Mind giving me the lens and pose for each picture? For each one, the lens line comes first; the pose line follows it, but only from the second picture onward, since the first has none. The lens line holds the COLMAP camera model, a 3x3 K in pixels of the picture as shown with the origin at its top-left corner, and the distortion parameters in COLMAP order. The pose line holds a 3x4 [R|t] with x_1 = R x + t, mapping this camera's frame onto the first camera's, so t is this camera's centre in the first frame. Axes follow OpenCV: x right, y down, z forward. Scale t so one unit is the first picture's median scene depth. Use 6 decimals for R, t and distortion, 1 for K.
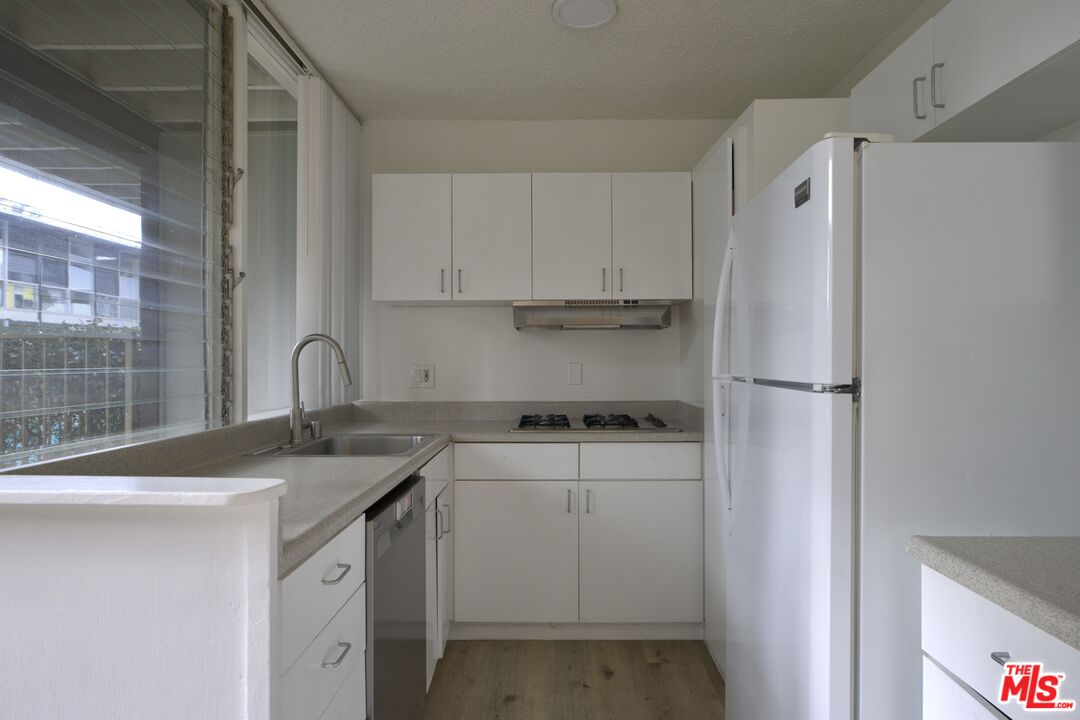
lens RADIAL K [[647.2, 0, 540.0], [0, 647.2, 360.0], [0, 0, 1]] dist [-0.029888, 0.000034]
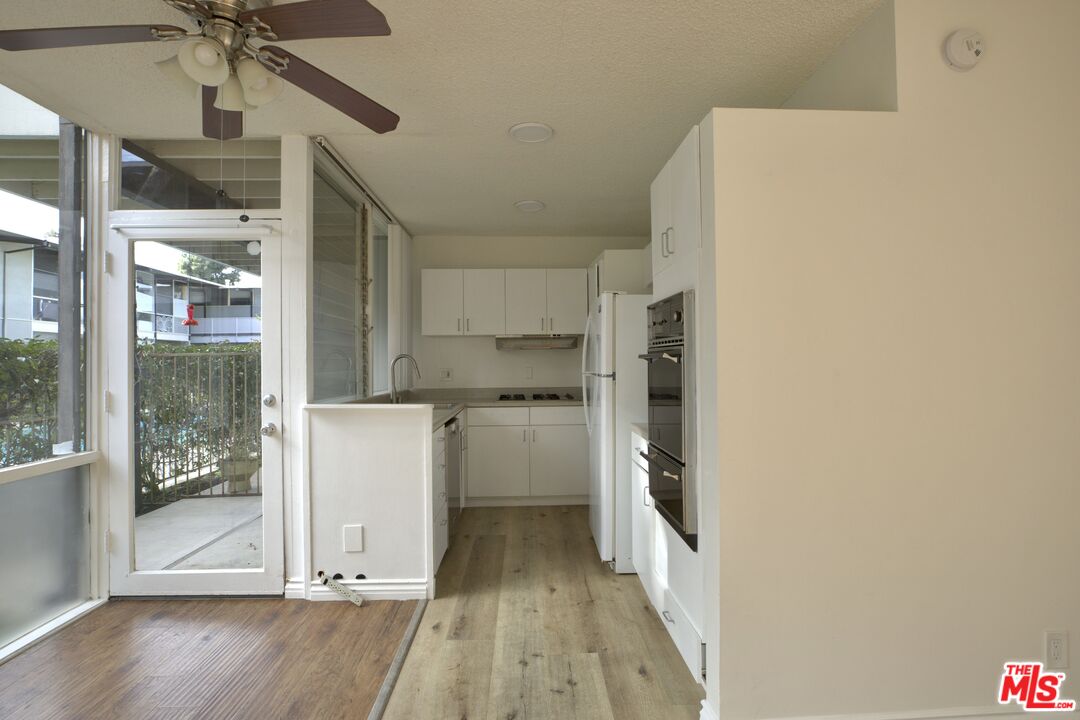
lens RADIAL K [[540.0, 0, 547.0], [0, 540.0, 357.9], [0, 0, 1]] dist [-0.020697, 0.000667]
pose [[0.997703, -0.005707, 0.067492, 0.002158], [0.006376, 0.999933, -0.009705, -0.007307], [-0.067432, 0.010113, 0.997673, -0.666350]]
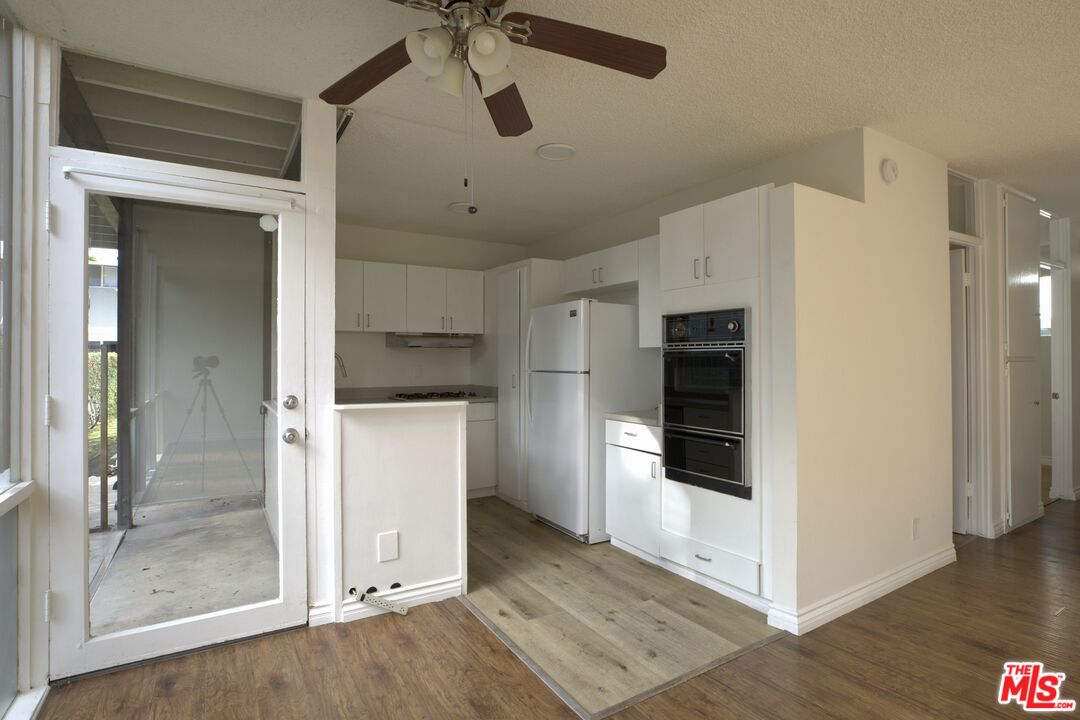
lens RADIAL K [[540.0, 0, 547.0], [0, 540.0, 357.9], [0, 0, 1]] dist [-0.020697, 0.000667]
pose [[0.837088, 0.003325, 0.547059, -0.571866], [0.001495, 0.999964, -0.008365, -0.004228], [-0.547067, 0.007820, 0.837052, -0.581908]]
